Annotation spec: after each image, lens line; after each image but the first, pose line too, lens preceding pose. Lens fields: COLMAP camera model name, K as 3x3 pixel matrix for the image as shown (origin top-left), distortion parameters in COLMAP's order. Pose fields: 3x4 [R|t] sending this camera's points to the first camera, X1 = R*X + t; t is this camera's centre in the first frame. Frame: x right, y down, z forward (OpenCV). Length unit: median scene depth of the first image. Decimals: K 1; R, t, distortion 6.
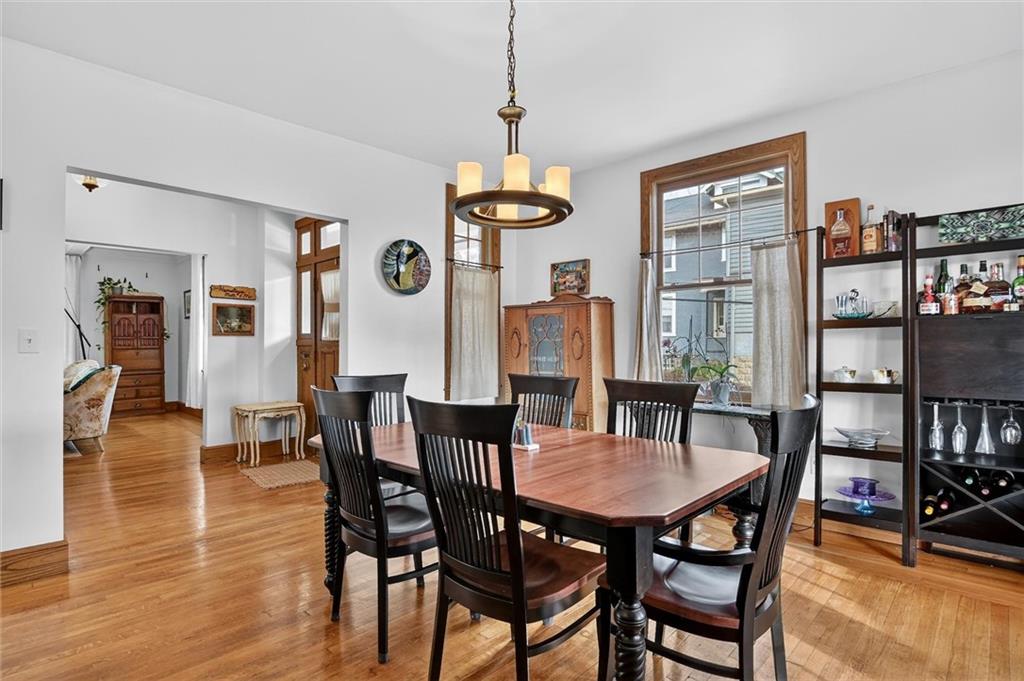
lens RADIAL K [[507.5, 0, 510.7], [0, 507.5, 344.0], [0, 0, 1]] dist [-0.001462, -0.007091]
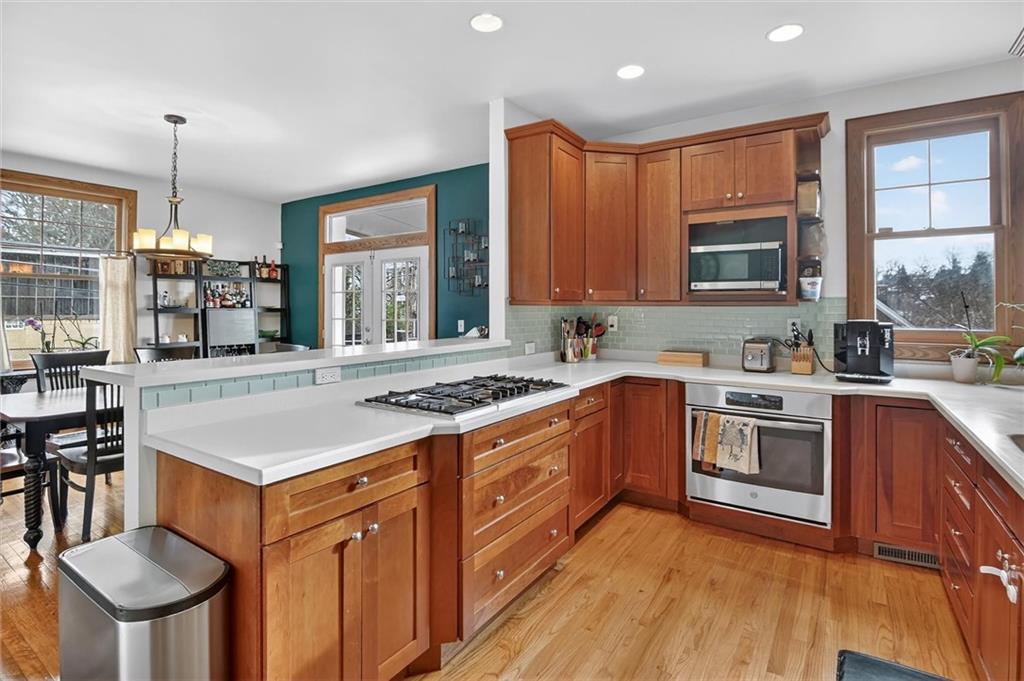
lens RADIAL K [[507.5, 0, 510.3], [0, 507.5, 309.6], [0, 0, 1]] dist [-0.001462, -0.007091]
pose [[-0.171606, 0.000420, 0.985166, -1.015109], [-0.011186, 0.999935, -0.002375, -0.039665], [-0.985102, -0.011427, -0.171590, 0.074591]]
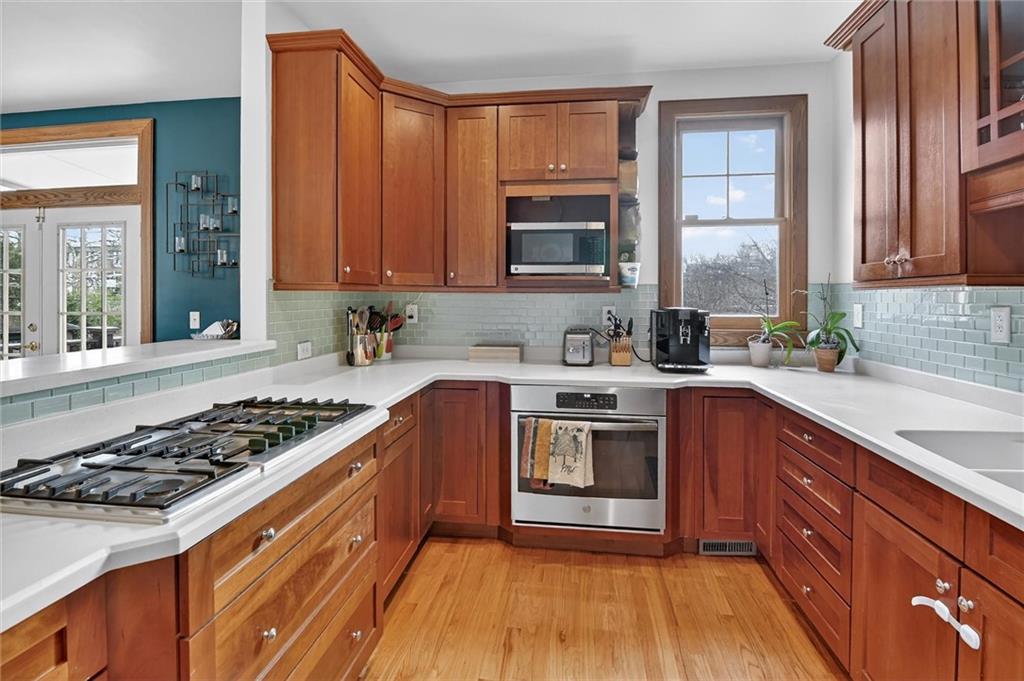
lens RADIAL K [[507.5, 0, 516.0], [0, 507.5, 300.4], [0, 0, 1]] dist [-0.001462, -0.007091]
pose [[-0.592384, -0.002347, 0.805652, -0.822174], [-0.007491, 0.999969, -0.002595, -0.038296], [-0.805621, -0.007573, -0.592383, 0.053239]]
